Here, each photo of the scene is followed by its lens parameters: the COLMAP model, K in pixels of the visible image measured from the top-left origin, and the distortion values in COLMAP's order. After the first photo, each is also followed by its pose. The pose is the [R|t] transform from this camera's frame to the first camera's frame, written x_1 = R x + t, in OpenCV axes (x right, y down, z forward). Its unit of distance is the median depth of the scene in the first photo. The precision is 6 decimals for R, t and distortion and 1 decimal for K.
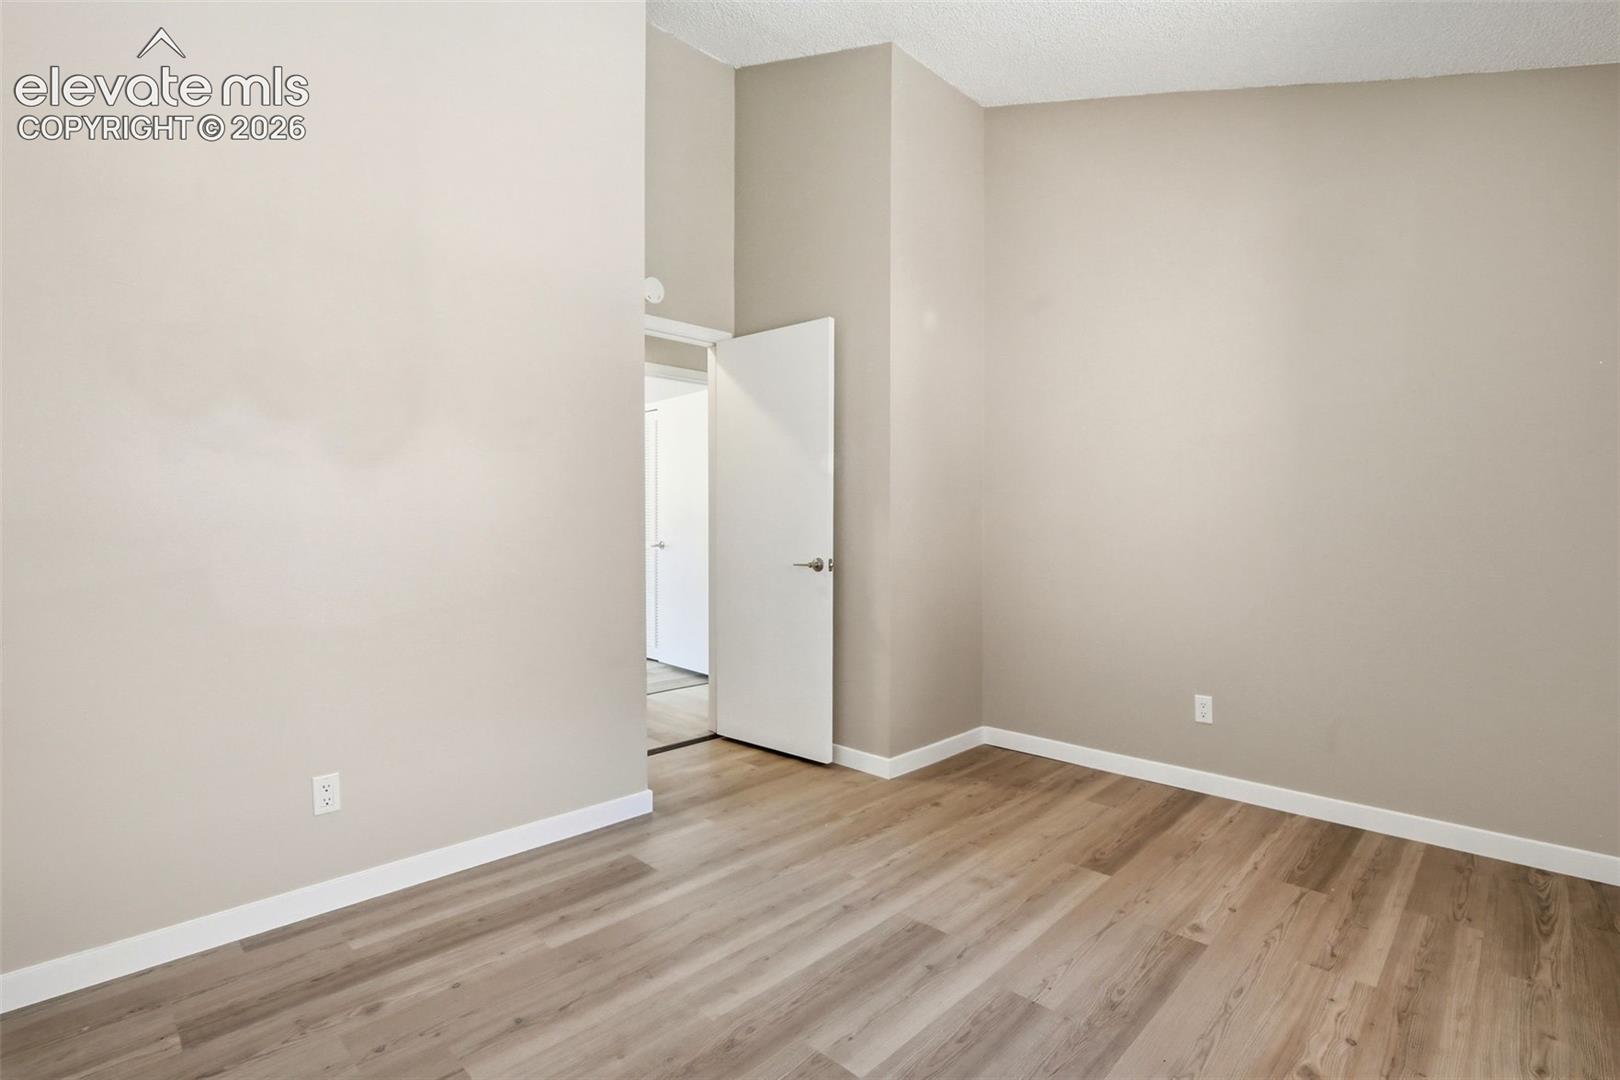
lens RADIAL K [[759.6, 0, 818.1], [0, 759.6, 529.6], [0, 0, 1]] dist [-0.030179, 0.001742]
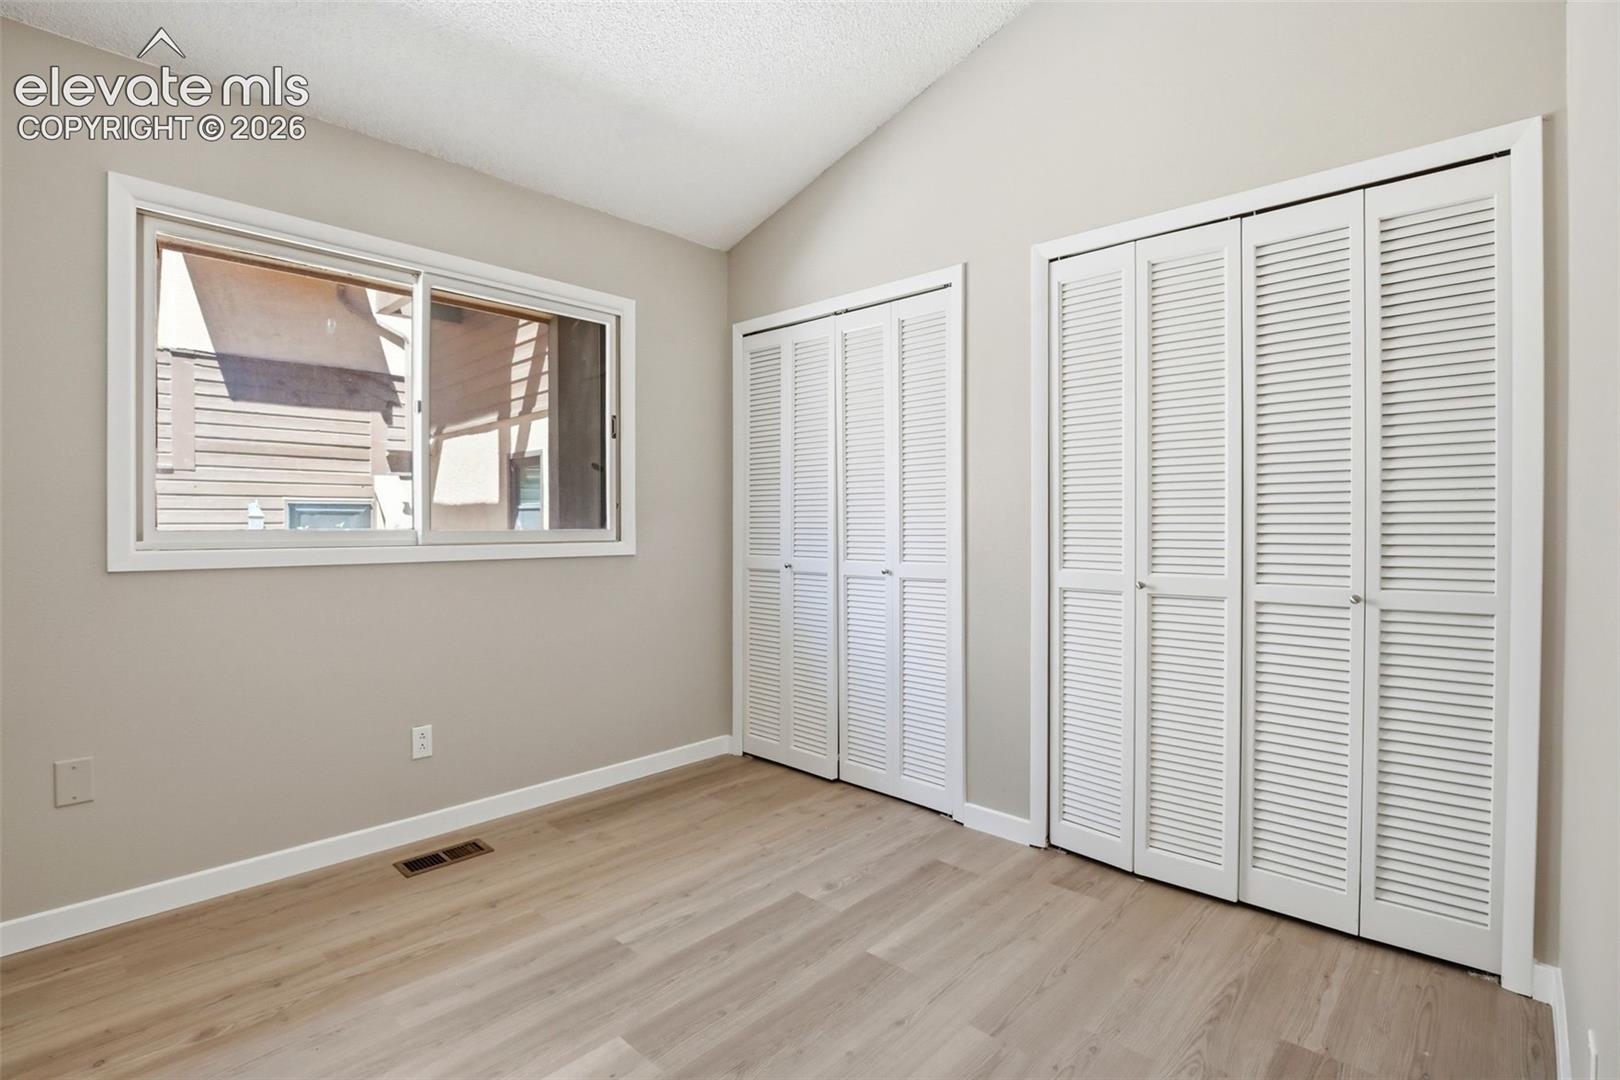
lens RADIAL K [[759.6, 0, 816.1], [0, 759.6, 536.6], [0, 0, 1]] dist [-0.030179, 0.001742]
pose [[-0.999456, 0.006916, -0.032260, -0.146915], [0.005982, 0.999562, 0.028985, -0.018402], [0.032446, 0.028777, -0.999059, 1.520578]]
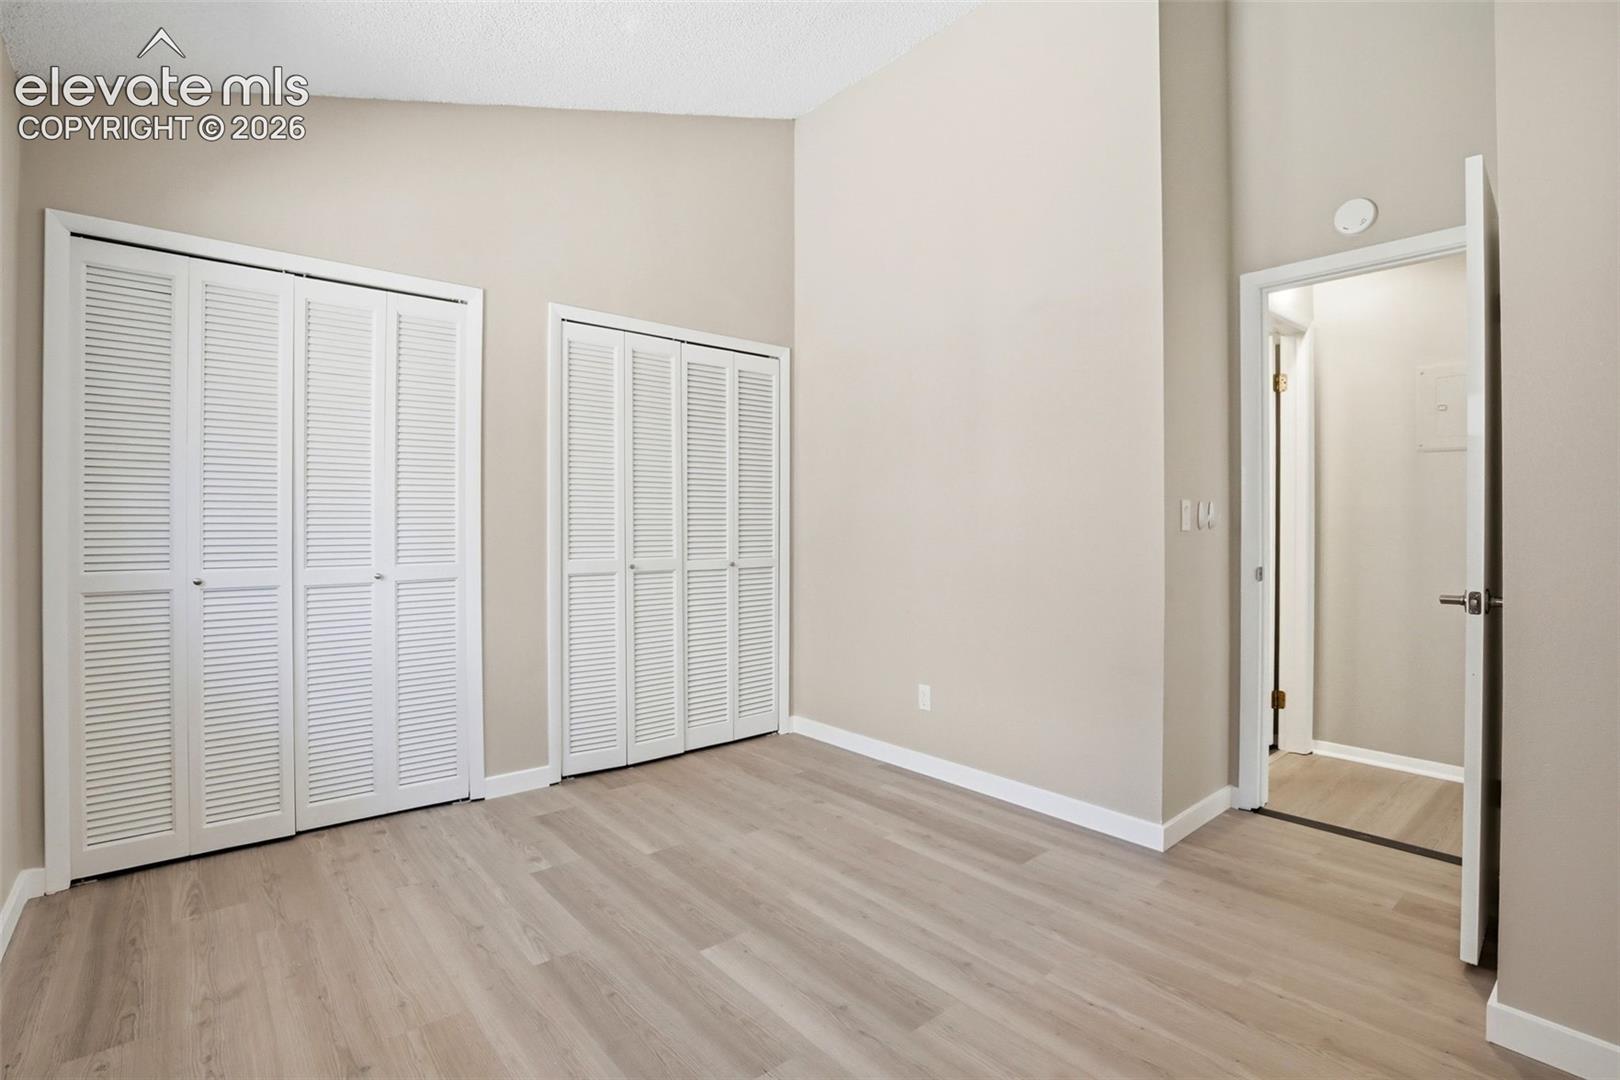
lens RADIAL K [[759.6, 0, 822.4], [0, 759.6, 533.1], [0, 0, 1]] dist [-0.030179, 0.001742]
pose [[-0.084374, 0.013091, -0.996348, 0.975229], [-0.008914, 0.999864, 0.013892, -0.010694], [0.996394, 0.010053, -0.084246, 0.962968]]
